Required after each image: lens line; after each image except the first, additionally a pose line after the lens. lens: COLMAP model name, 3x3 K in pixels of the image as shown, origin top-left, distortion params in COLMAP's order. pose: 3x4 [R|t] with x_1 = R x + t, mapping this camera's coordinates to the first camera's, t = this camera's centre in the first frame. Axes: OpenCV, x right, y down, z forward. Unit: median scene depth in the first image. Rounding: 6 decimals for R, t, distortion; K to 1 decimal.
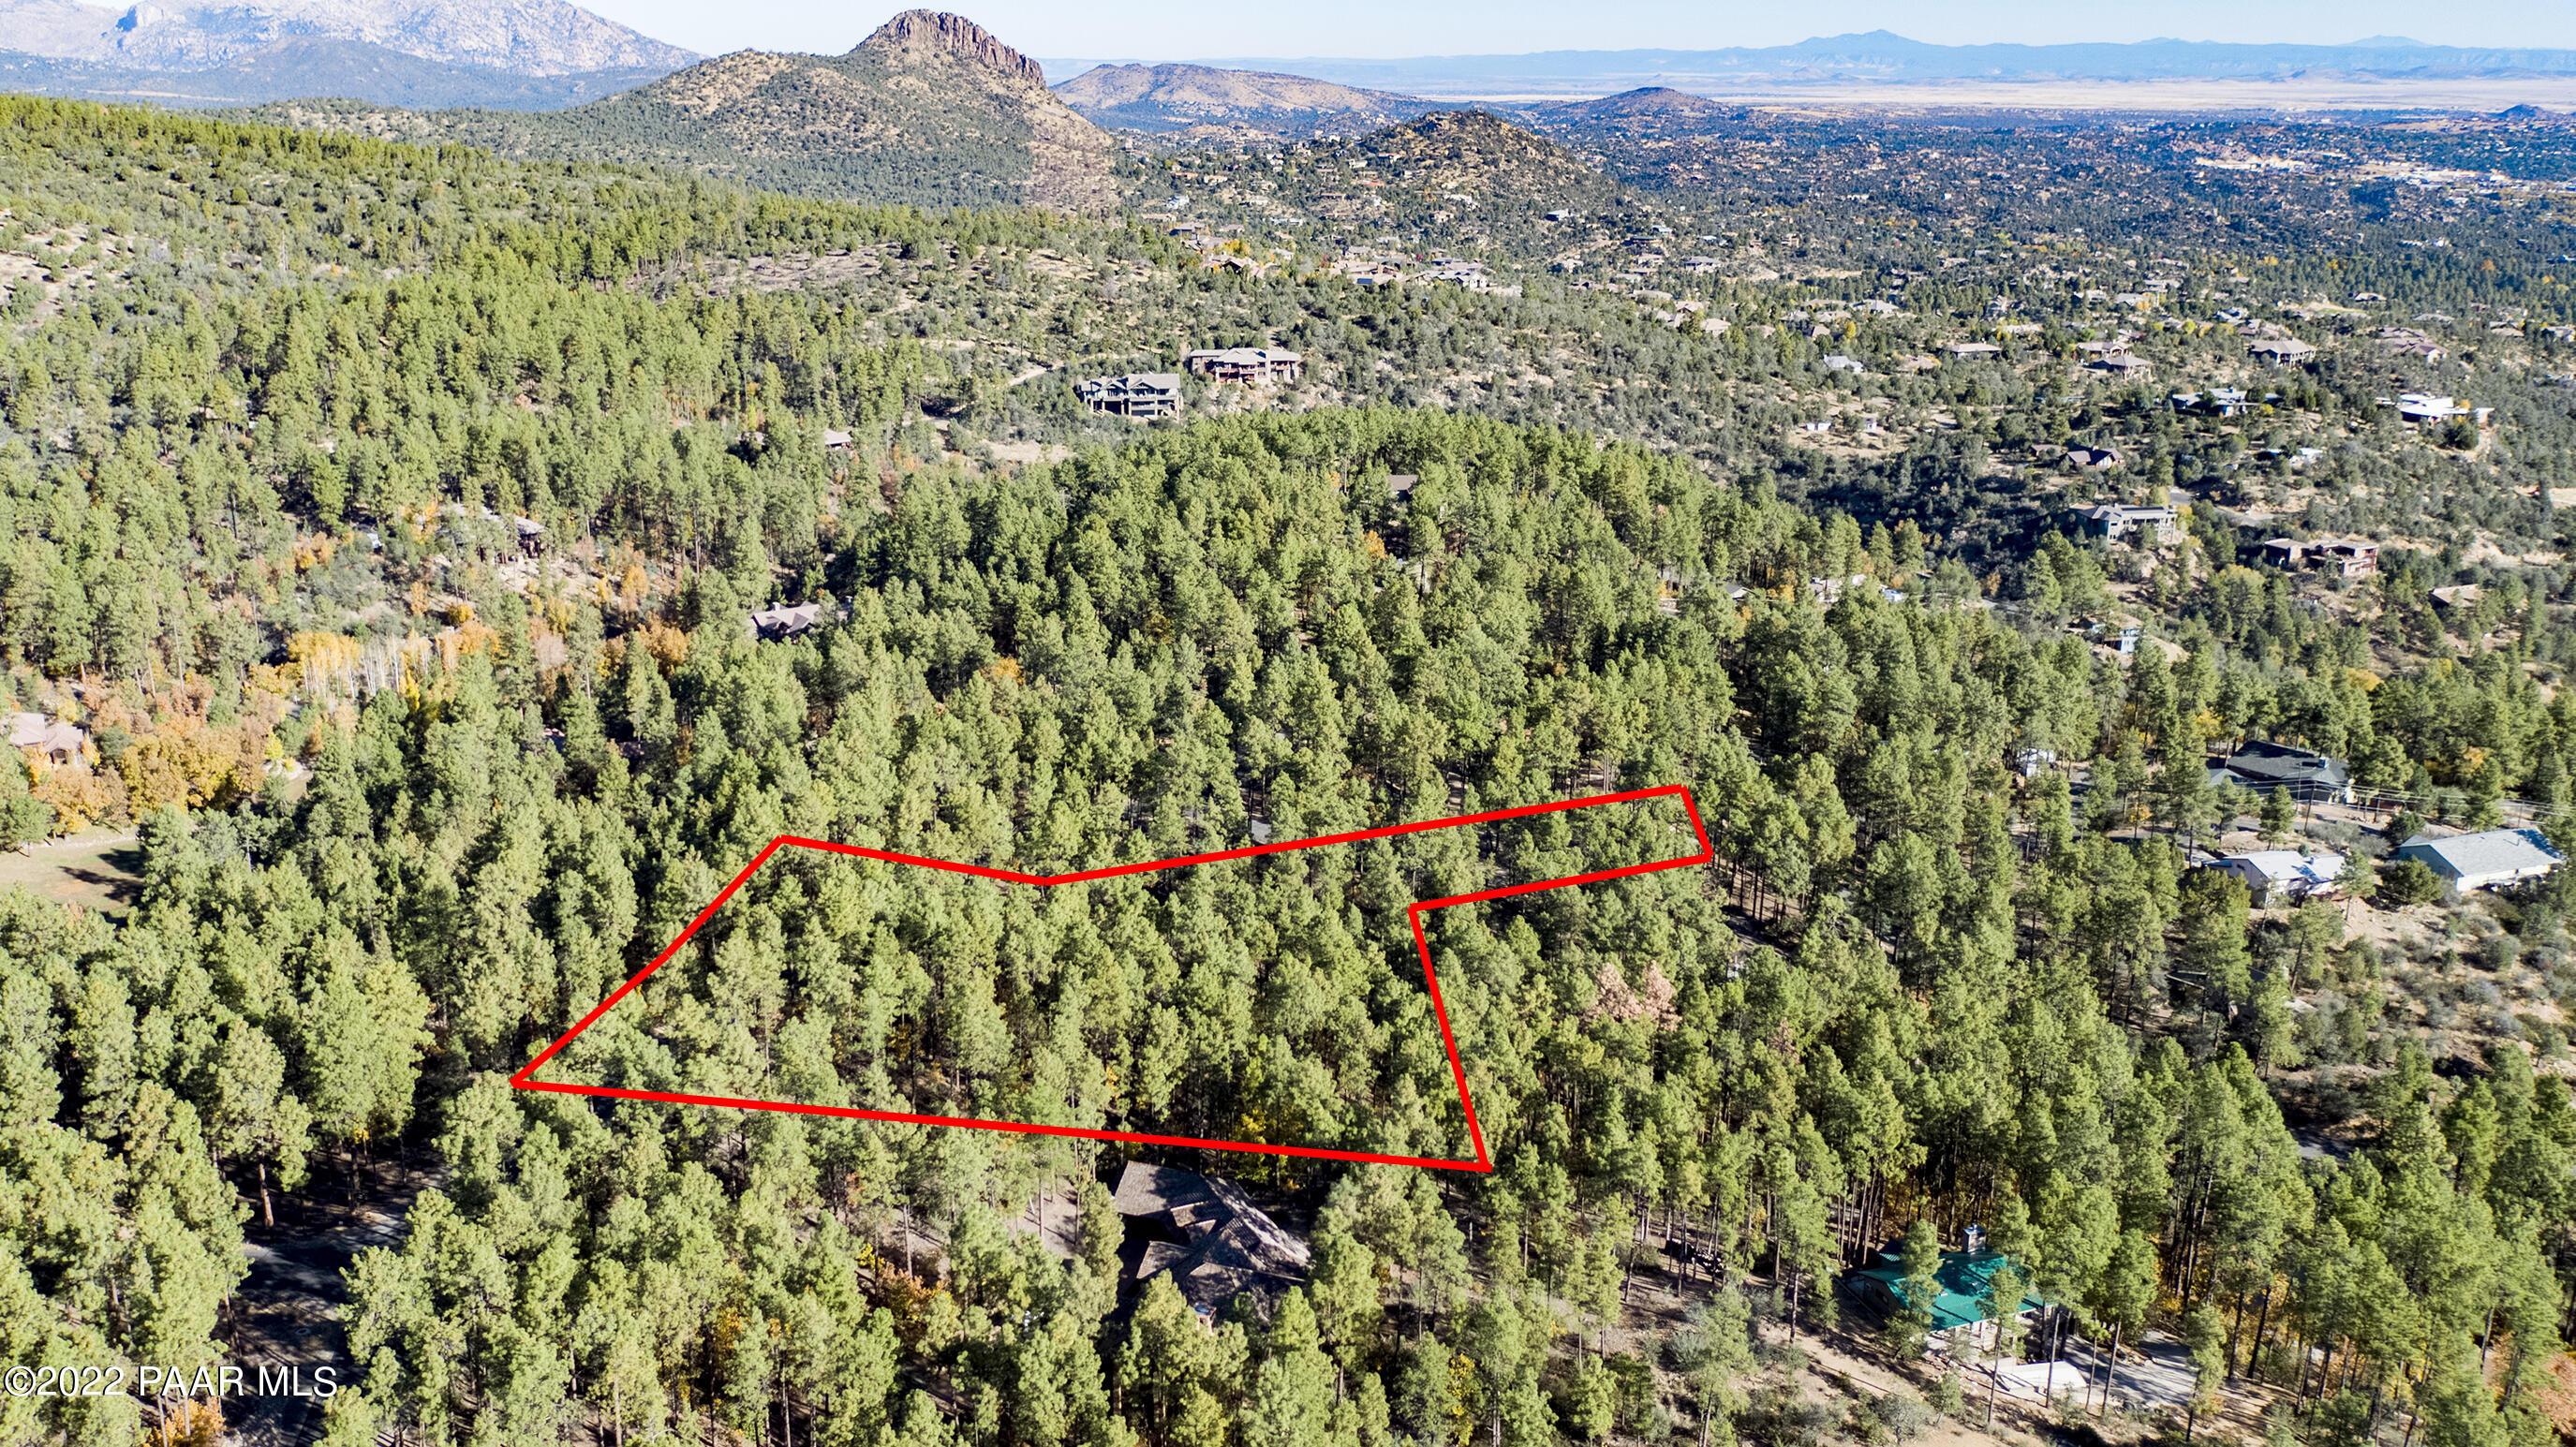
lens RADIAL K [[2229.3, 0, 1281.9], [0, 2229.3, 728.7], [0, 0, 1]] dist [0.001160, 0.003041]
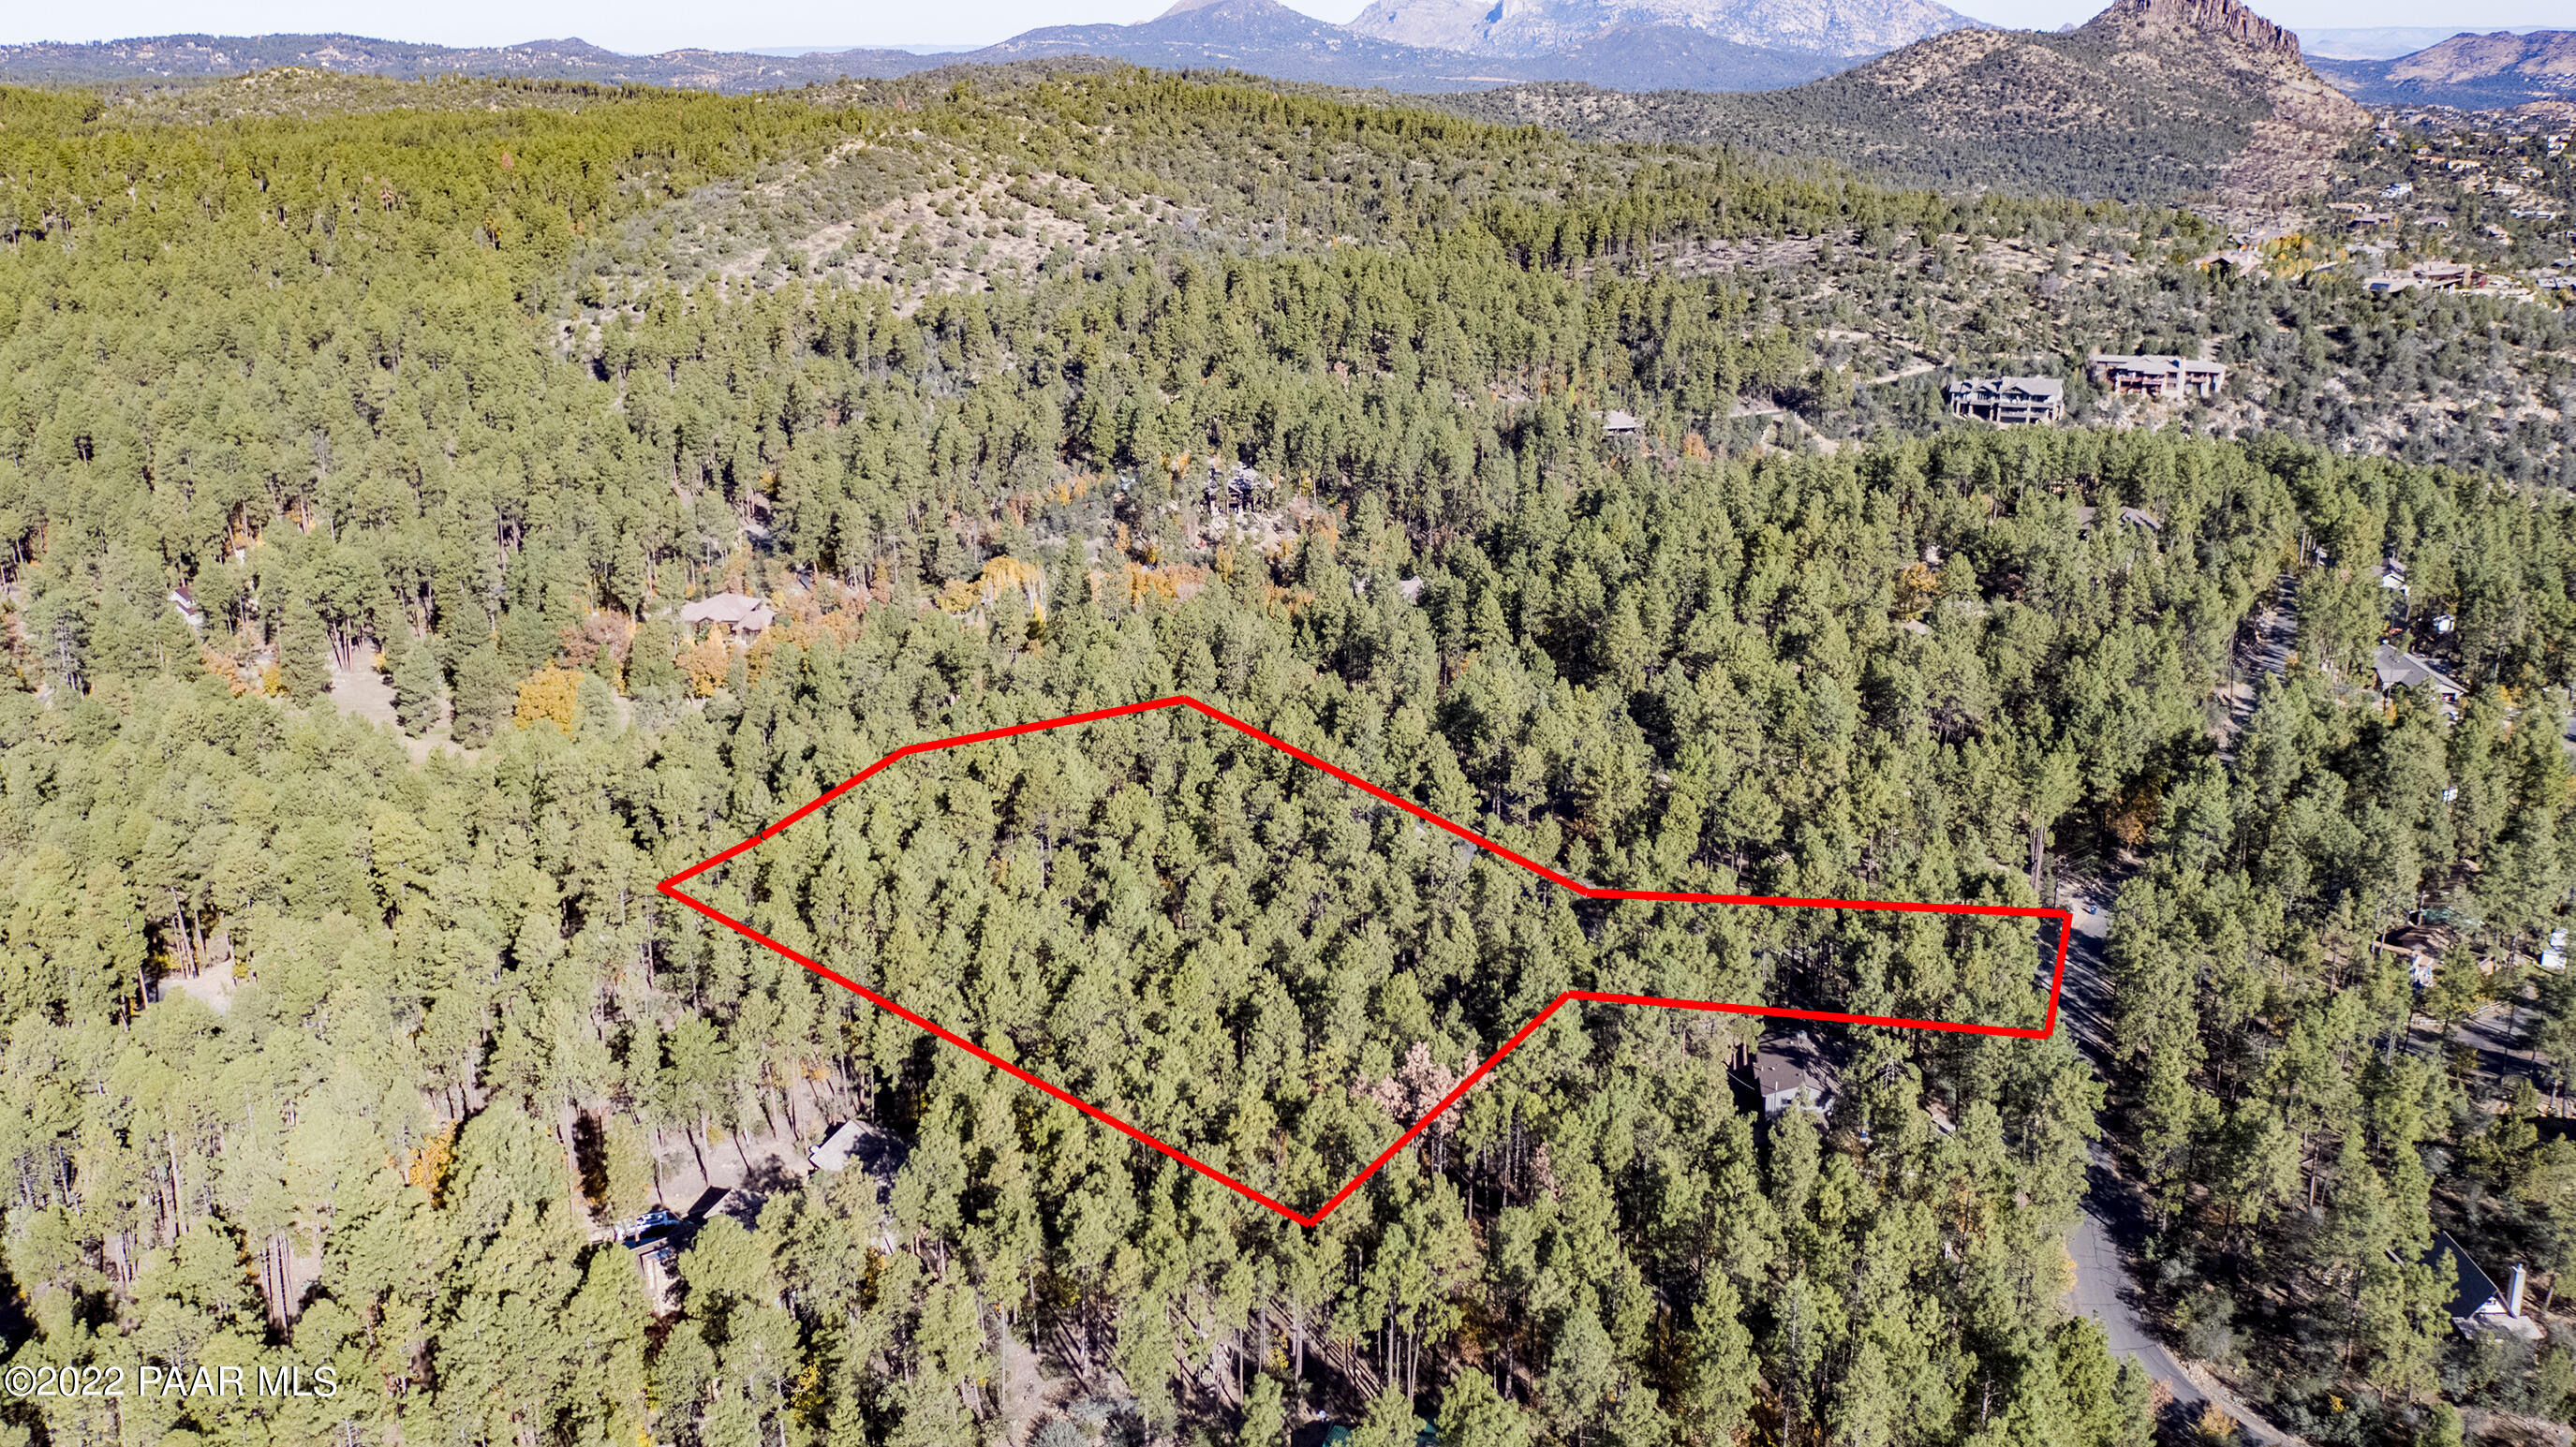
lens RADIAL K [[2229.3, 0, 1297.4], [0, 2229.3, 722.7], [0, 0, 1]] dist [0.001160, 0.003041]
pose [[0.846578, 0.138103, -0.514036, 0.168633], [-0.134909, 0.989891, 0.043764, -0.017571], [0.514884, 0.032298, 0.856651, 0.061610]]
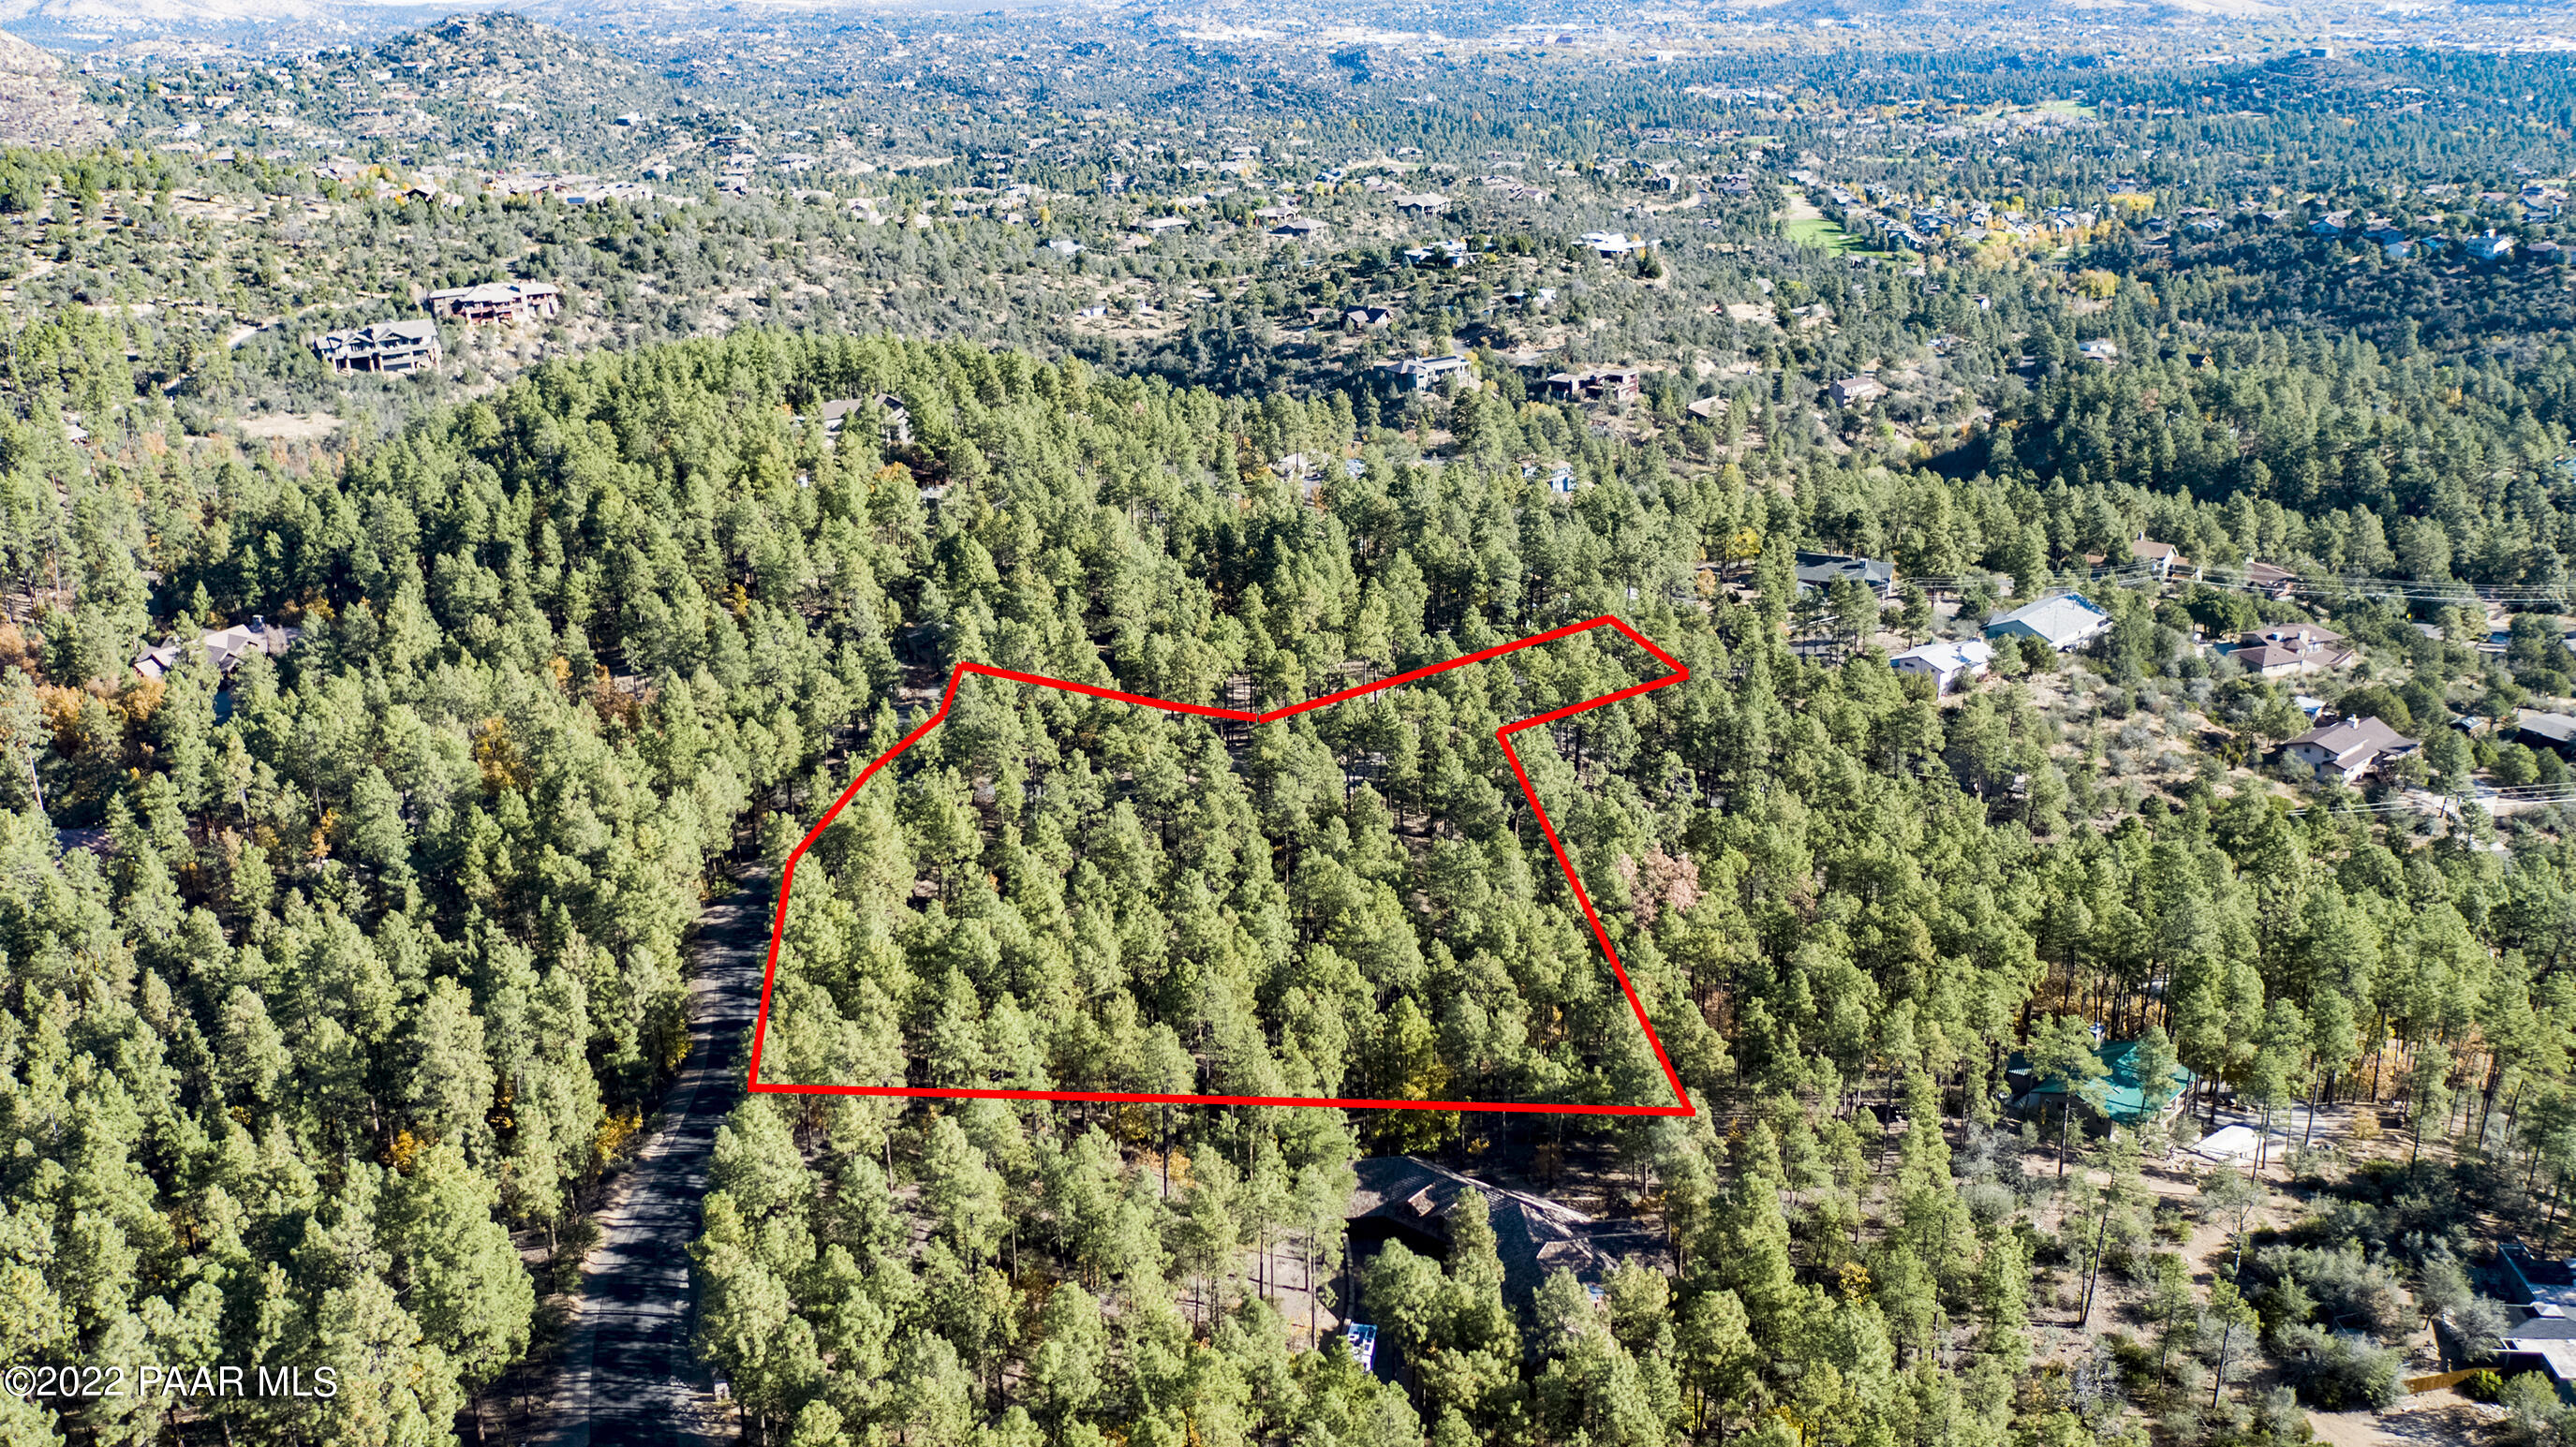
lens RADIAL K [[2229.3, 0, 1287.3], [0, 2229.3, 718.3], [0, 0, 1]] dist [0.001160, 0.003041]
pose [[0.901196, -0.166107, 0.400317, -0.115345], [0.149606, 0.986093, 0.072375, -0.014954], [-0.406772, -0.005334, 0.913514, 0.047372]]
